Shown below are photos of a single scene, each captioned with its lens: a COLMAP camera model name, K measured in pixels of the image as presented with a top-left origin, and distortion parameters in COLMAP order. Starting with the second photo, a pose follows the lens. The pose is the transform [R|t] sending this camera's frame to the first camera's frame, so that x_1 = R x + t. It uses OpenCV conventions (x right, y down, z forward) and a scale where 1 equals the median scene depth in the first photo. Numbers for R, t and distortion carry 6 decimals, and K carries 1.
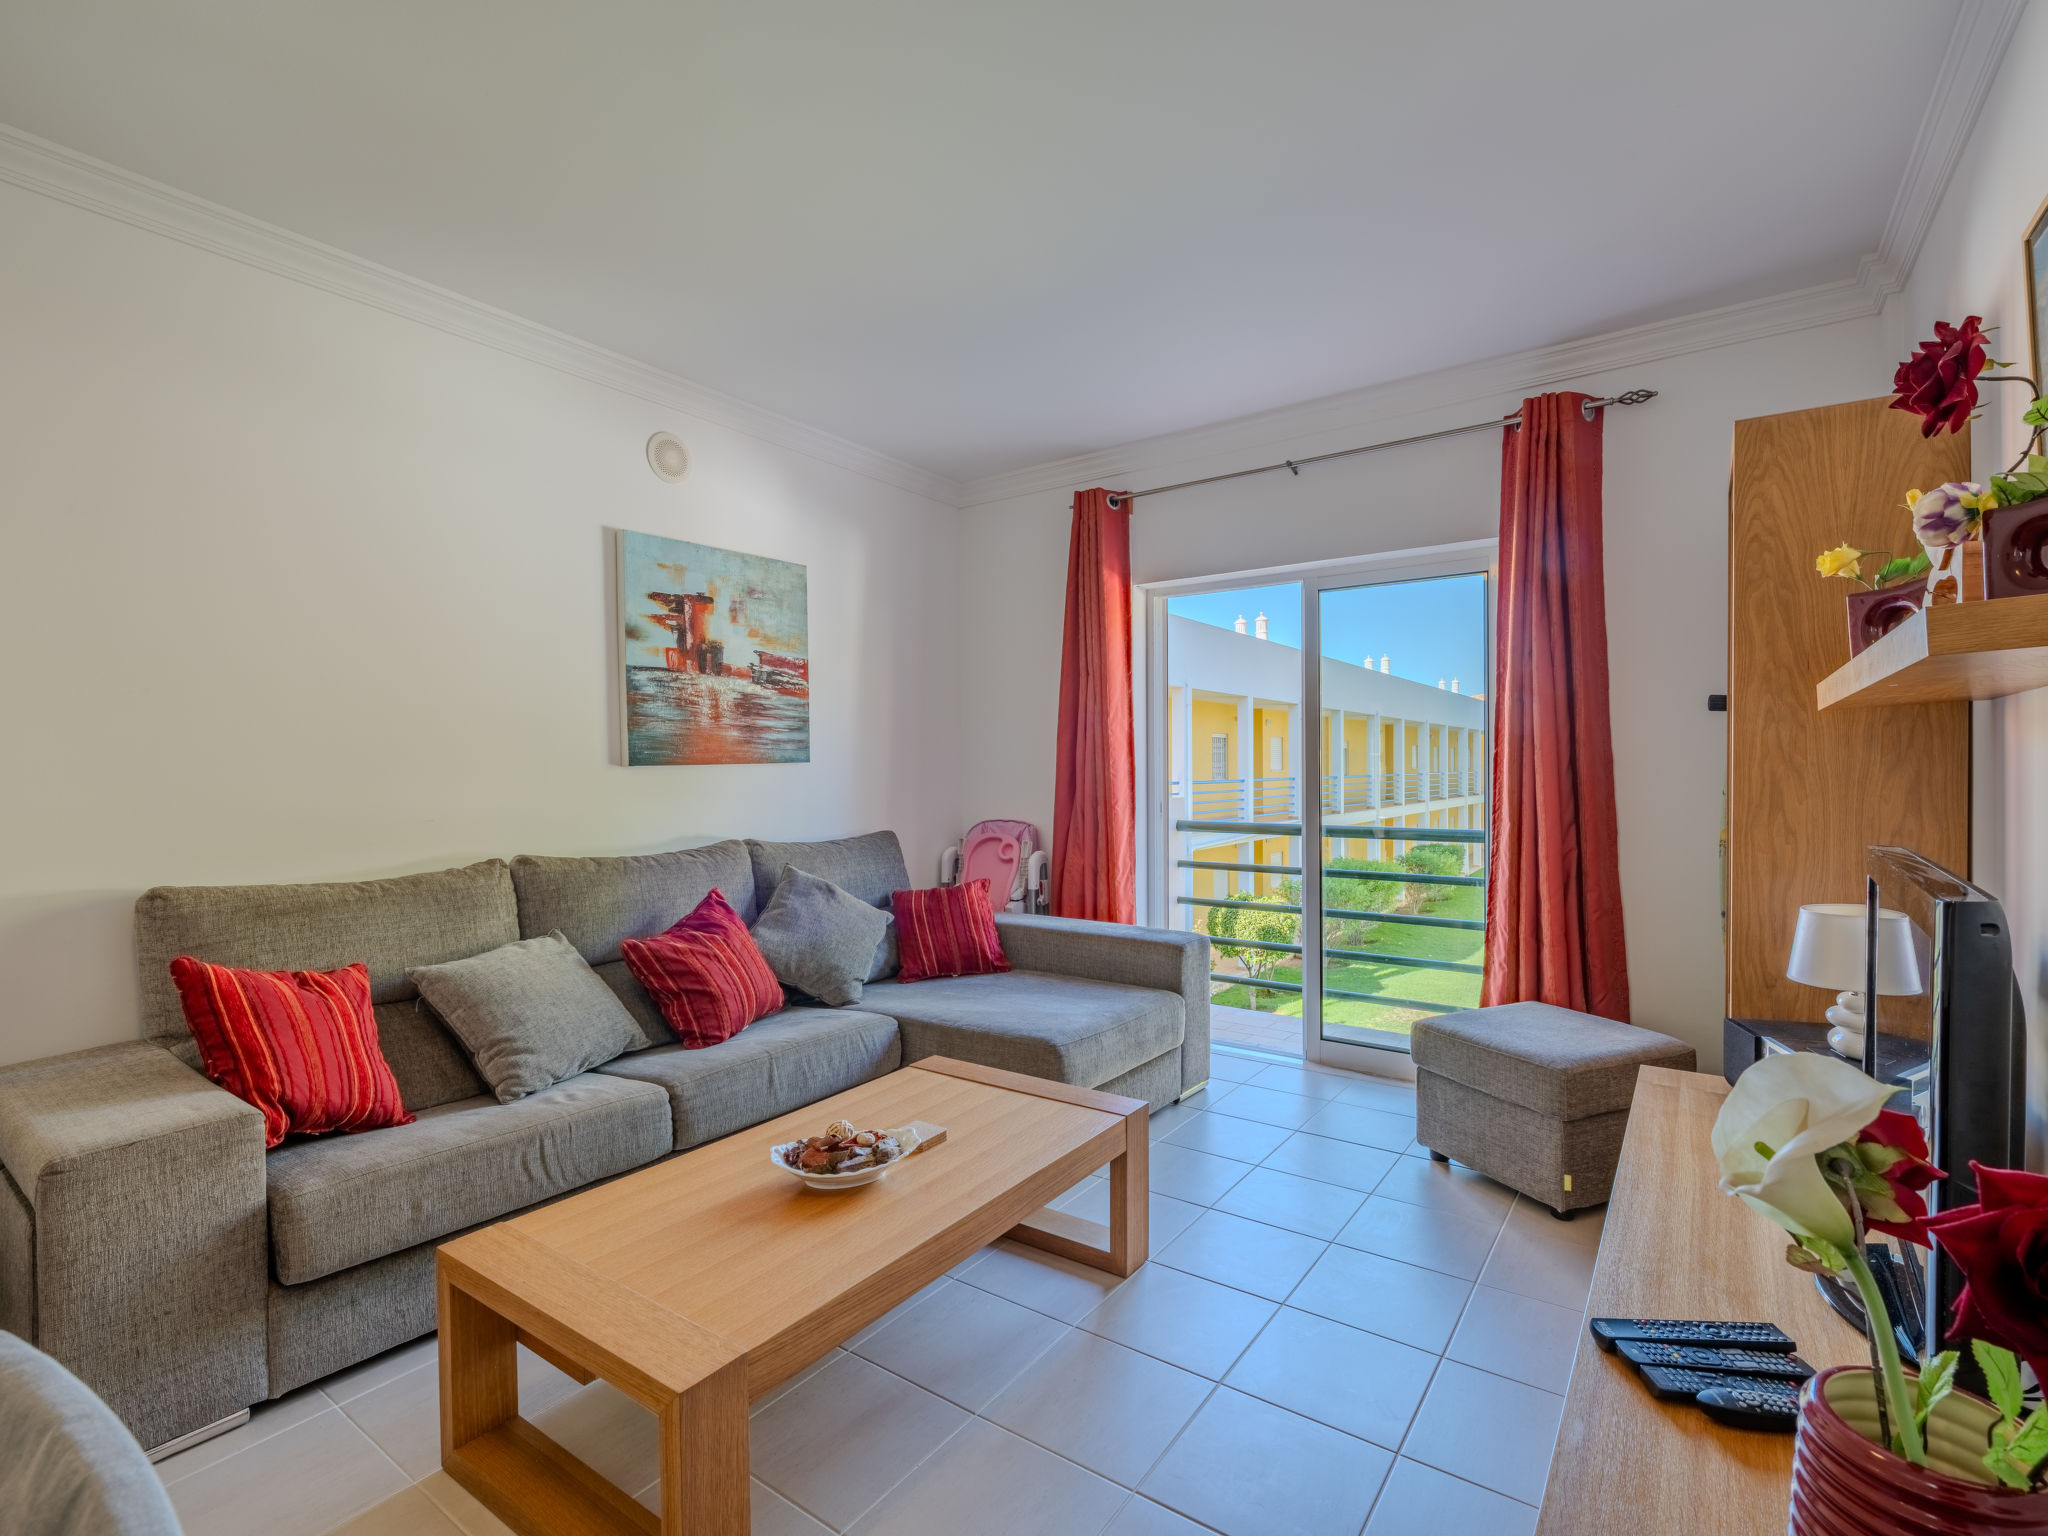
lens RADIAL K [[959.1, 0, 1025.0], [0, 959.1, 782.0], [0, 0, 1]] dist [-0.000017, 0.000011]
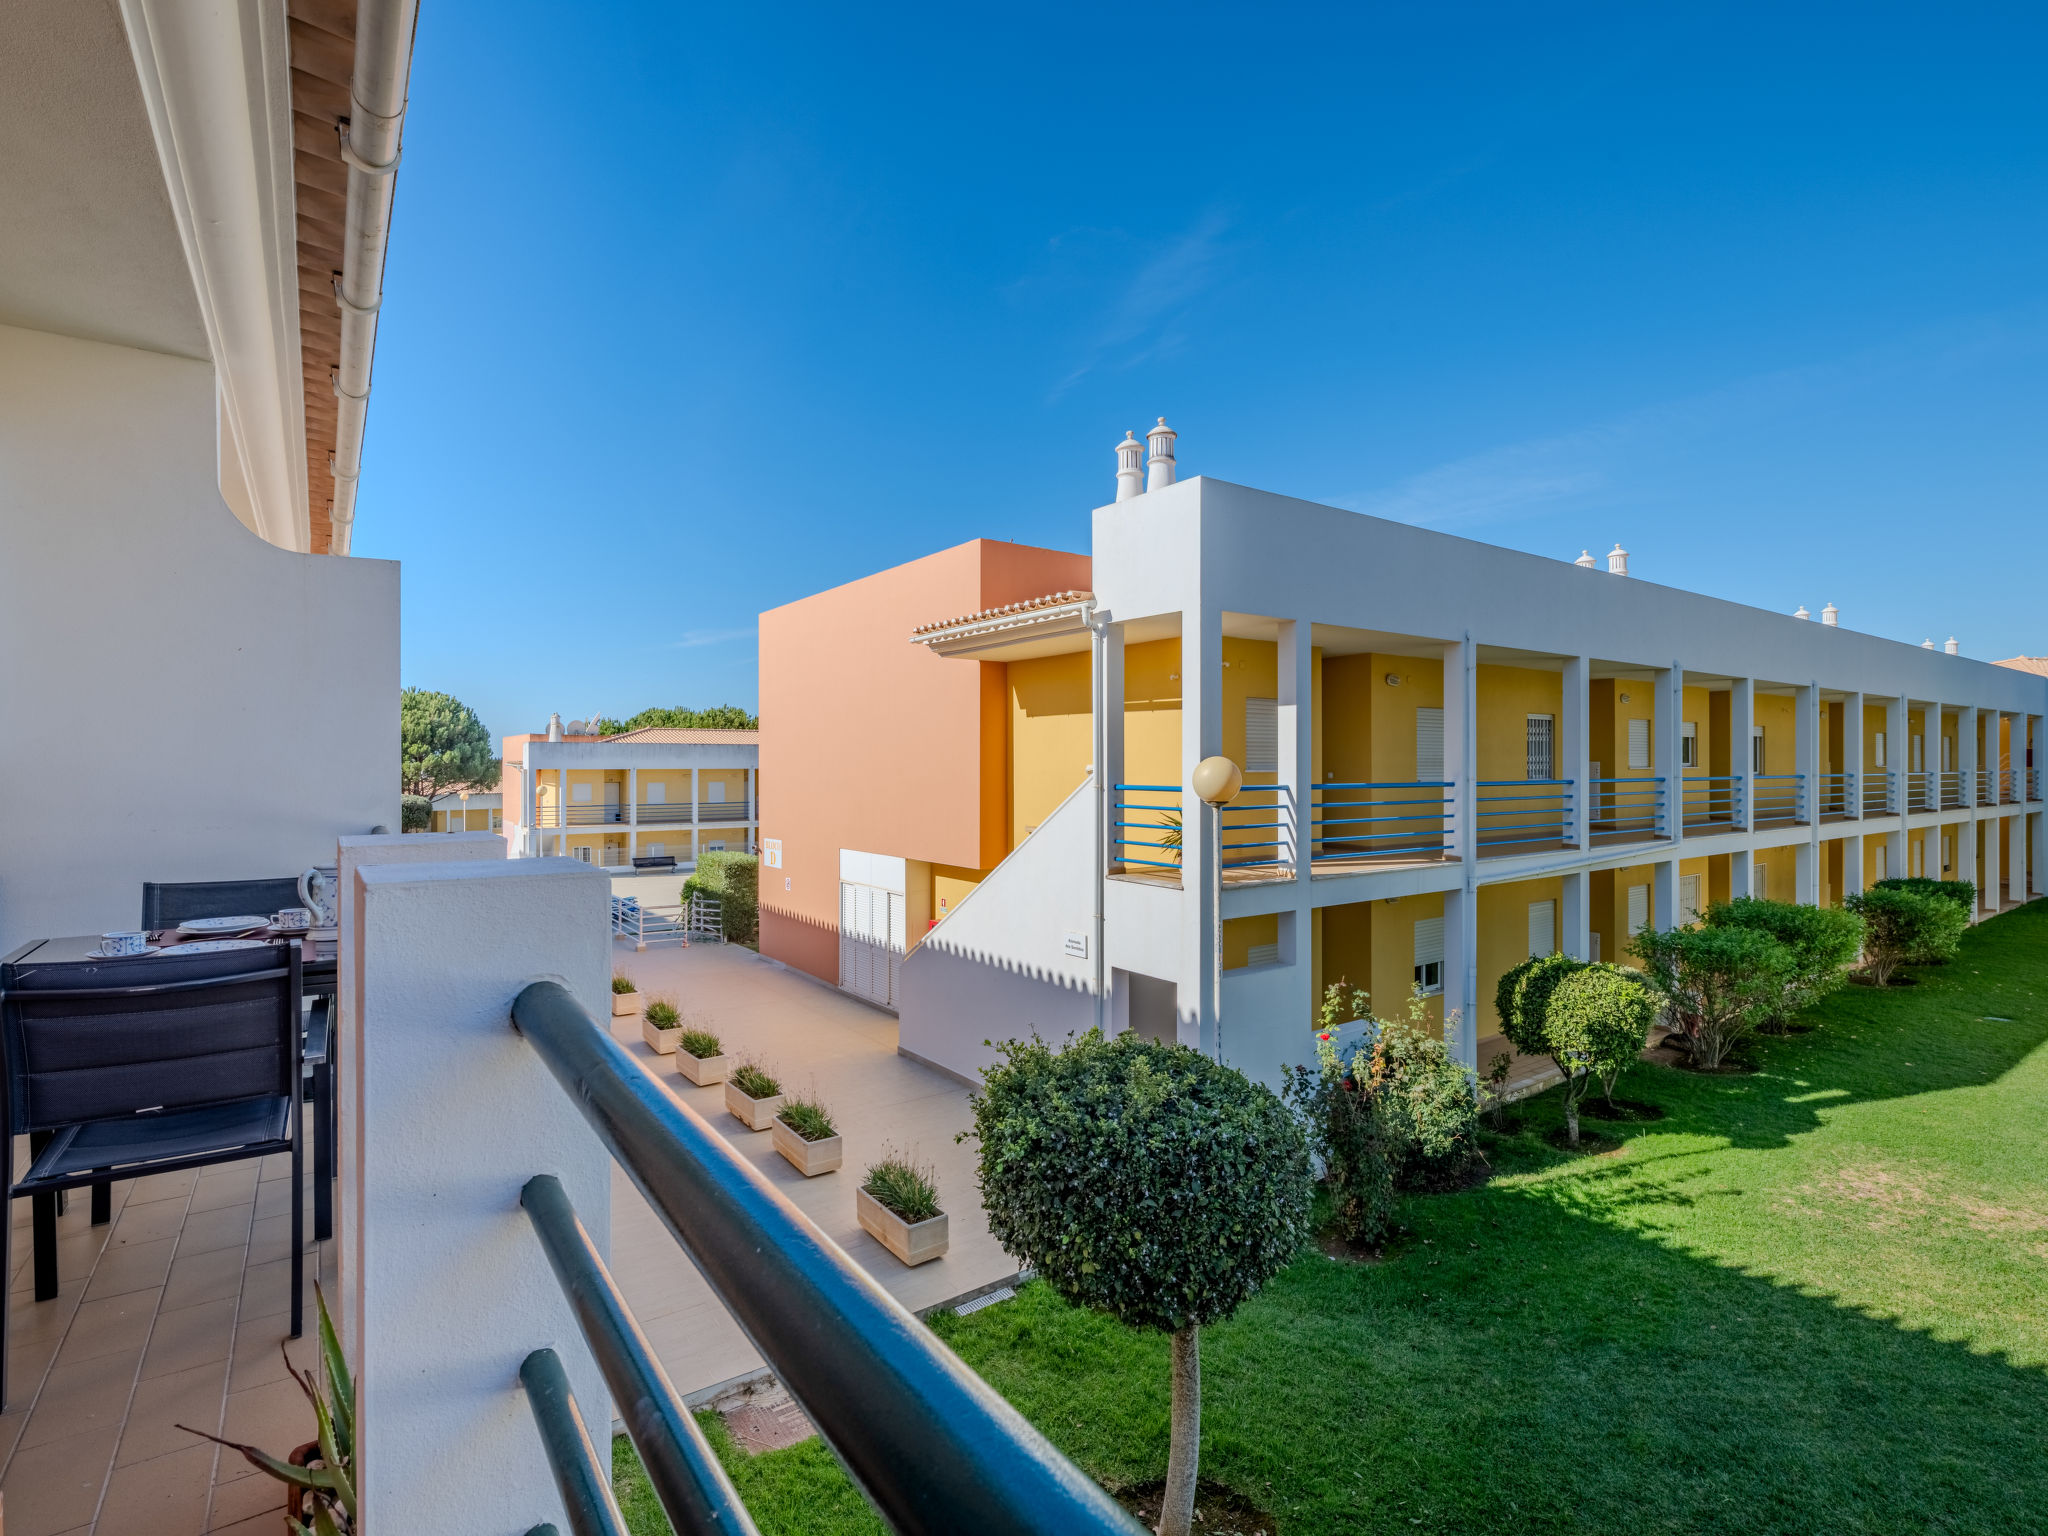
lens RADIAL K [[977.2, 0, 1024.0], [0, 977.2, 768.0], [0, 0, 1]] dist [0.000789, -0.000110]
pose [[0.945639, 0.010100, -0.325062, 0.067776], [-0.012227, 0.999915, -0.004502, -0.002878], [0.324989, 0.008232, 0.945682, 0.174754]]
